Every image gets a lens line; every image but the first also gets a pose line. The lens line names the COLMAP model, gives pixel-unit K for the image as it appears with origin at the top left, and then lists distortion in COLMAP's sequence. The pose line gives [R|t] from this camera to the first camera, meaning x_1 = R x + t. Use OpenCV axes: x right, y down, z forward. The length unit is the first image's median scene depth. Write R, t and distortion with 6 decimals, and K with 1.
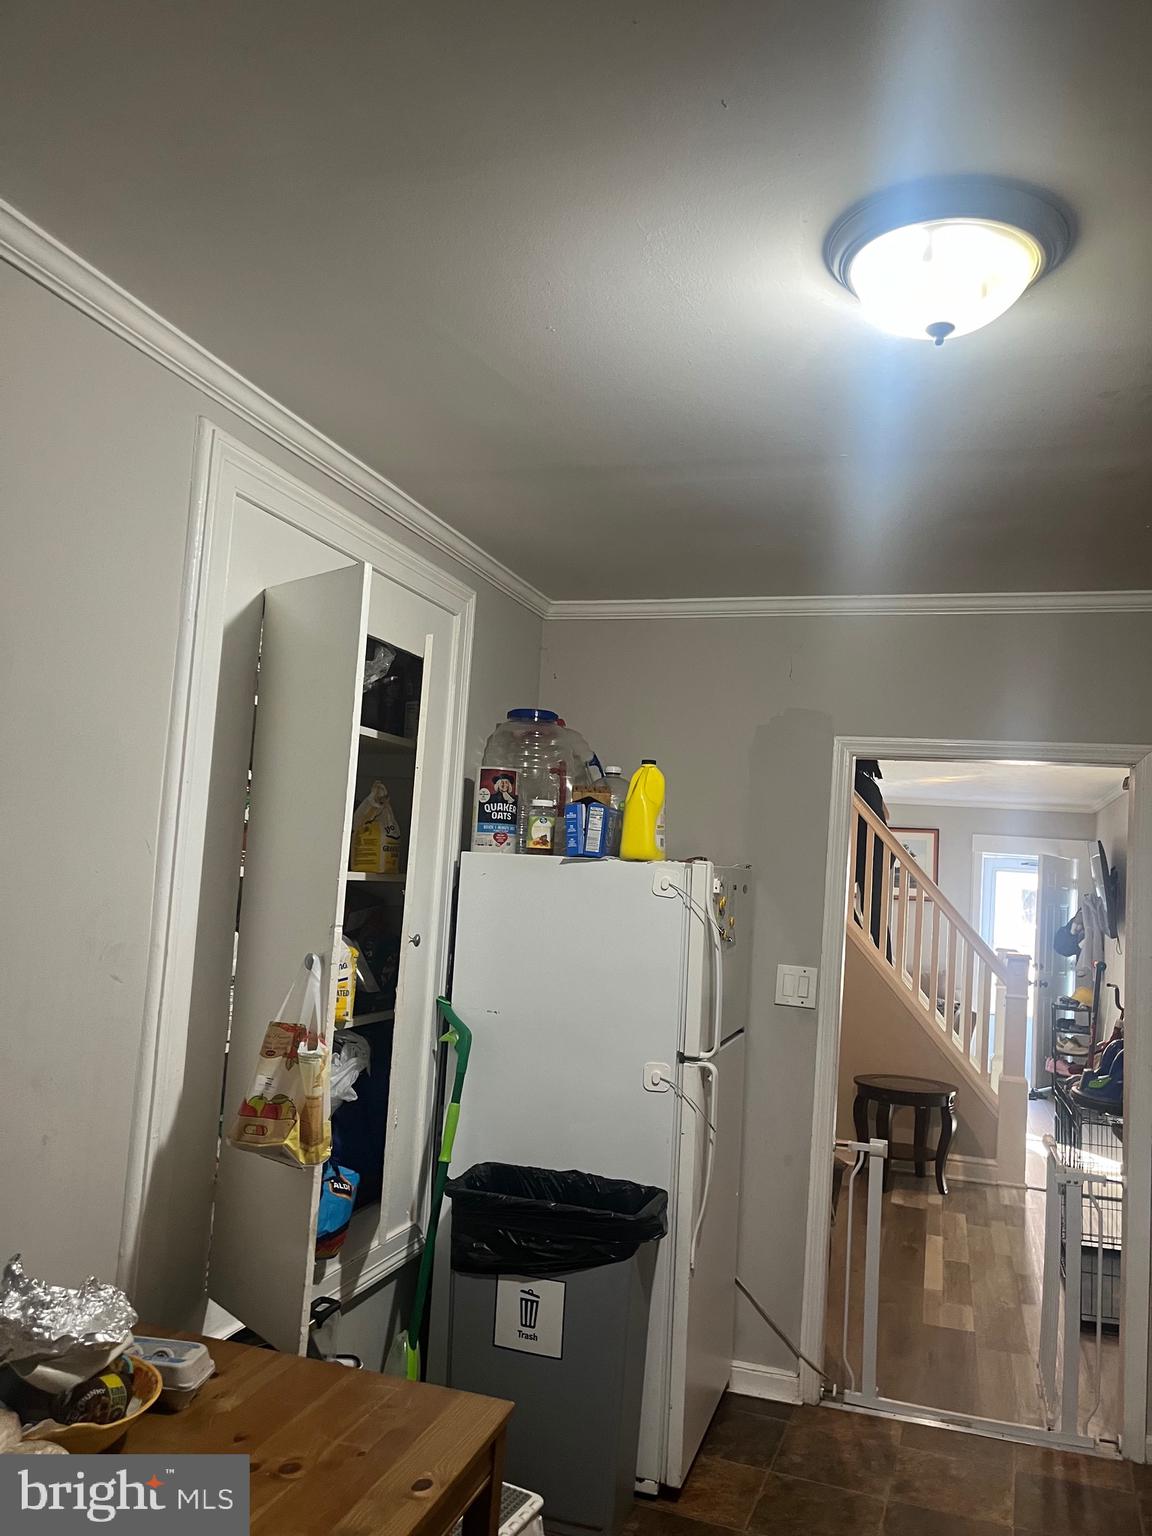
lens RADIAL K [[1125.4, 0, 576.0], [0, 1125.4, 768.0], [0, 0, 1]] dist [0.052581, -0.066833]
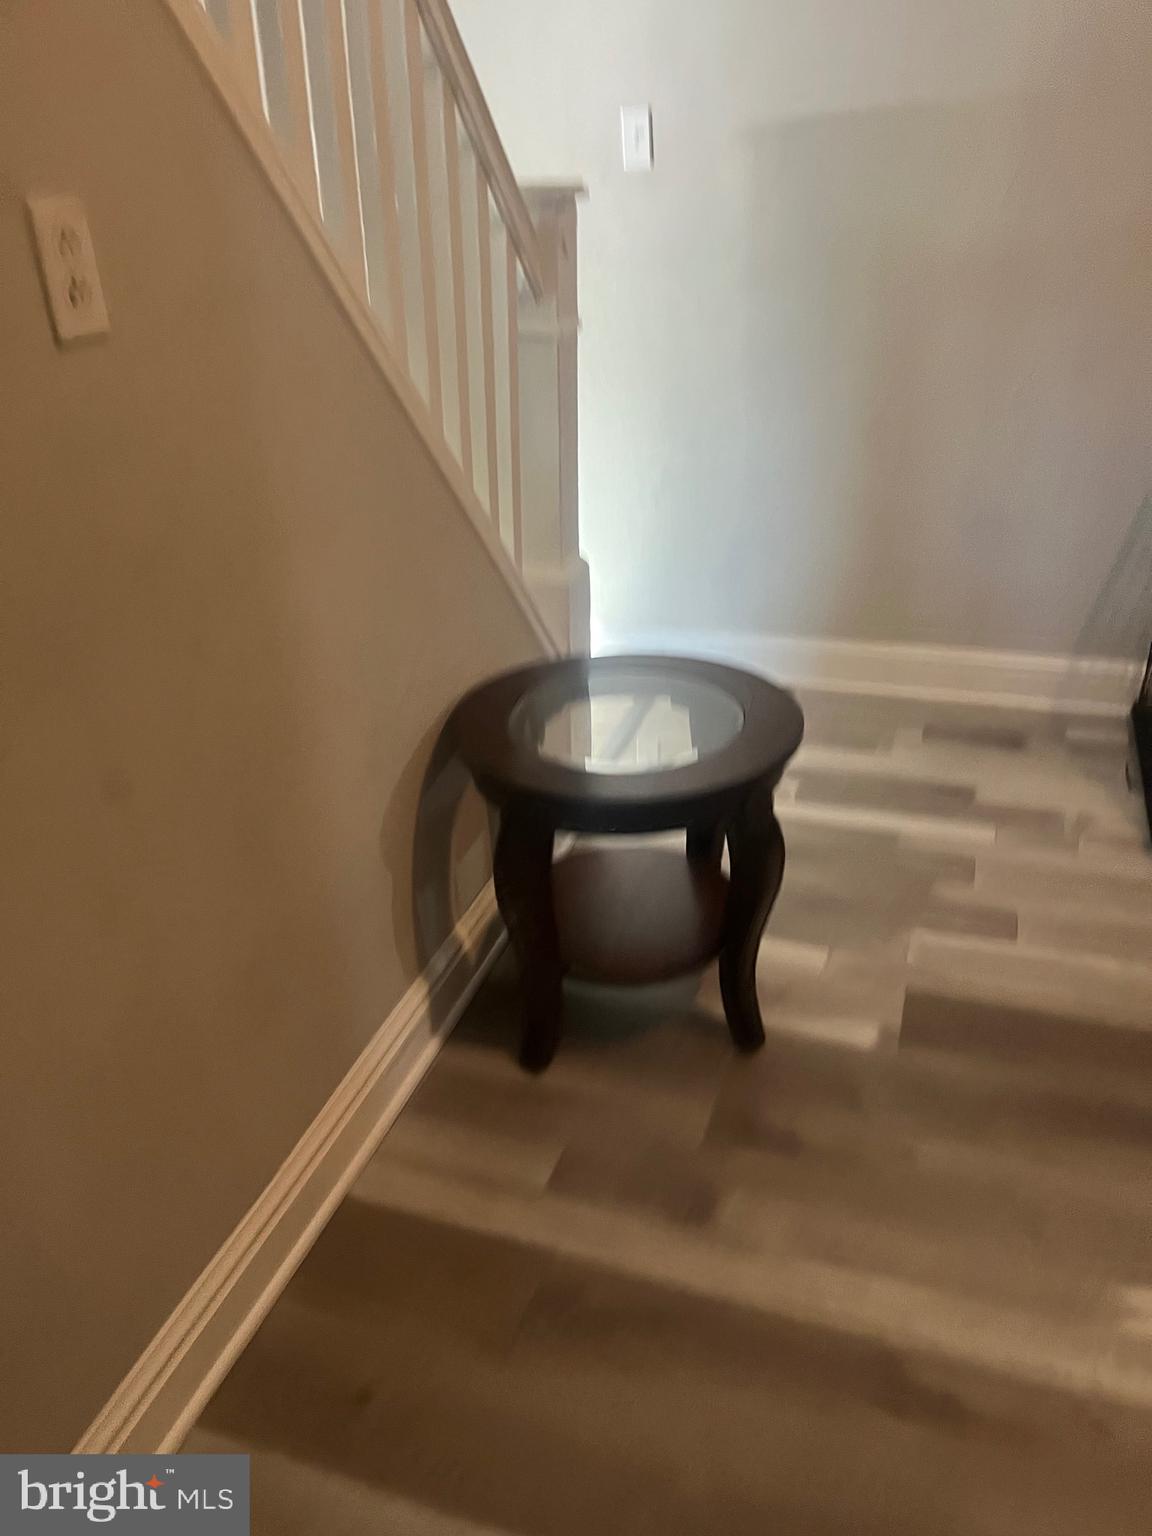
lens RADIAL K [[1125.4, 0, 576.0], [0, 1125.4, 768.0], [0, 0, 1]] dist [0.052581, -0.066833]
pose [[0.032454, -0.521904, 0.852387, 0.034885], [-0.070886, 0.849486, 0.522827, 0.136027], [-0.996956, -0.077390, -0.009426, 0.998008]]
